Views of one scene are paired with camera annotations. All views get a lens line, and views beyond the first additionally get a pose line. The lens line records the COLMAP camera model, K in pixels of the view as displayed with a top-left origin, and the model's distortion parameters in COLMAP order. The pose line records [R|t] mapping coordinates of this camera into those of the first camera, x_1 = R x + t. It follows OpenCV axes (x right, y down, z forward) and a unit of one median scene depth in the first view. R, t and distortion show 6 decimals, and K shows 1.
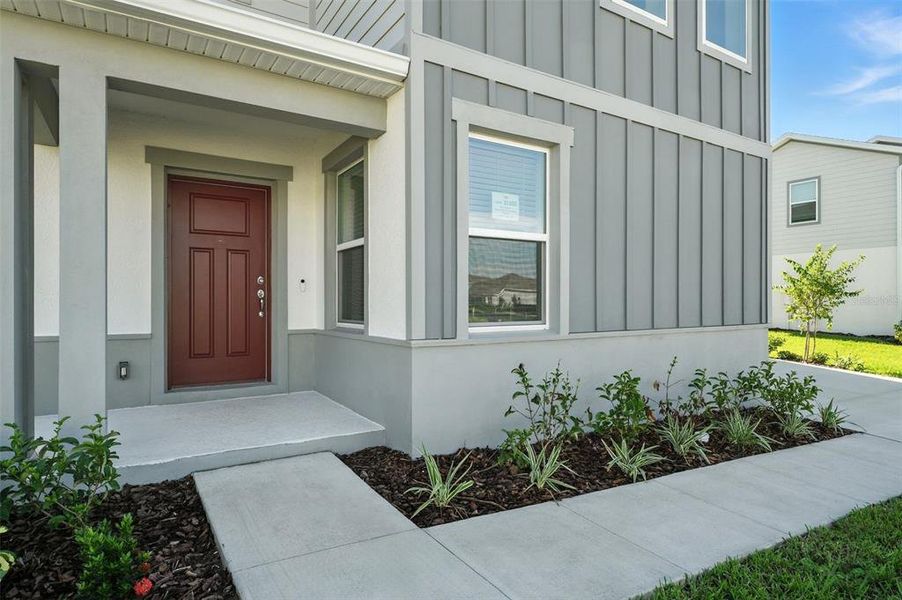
lens RADIAL K [[547.7, 0, 452.8], [0, 547.7, 297.7], [0, 0, 1]] dist [-0.006811, 0.002339]
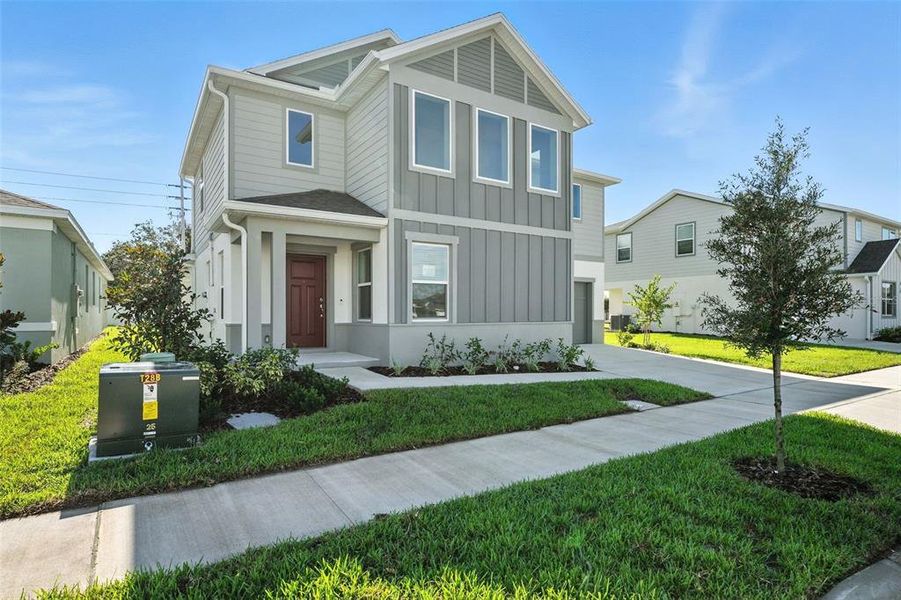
lens RADIAL K [[503.2, 0, 449.8], [0, 503.2, 297.1], [0, 0, 1]] dist [-0.004974, -0.000285]
pose [[0.999935, -0.000513, 0.011421, 0.141982], [0.000810, 0.999661, -0.026016, 0.009162], [-0.011404, 0.026024, 0.999596, -1.081115]]
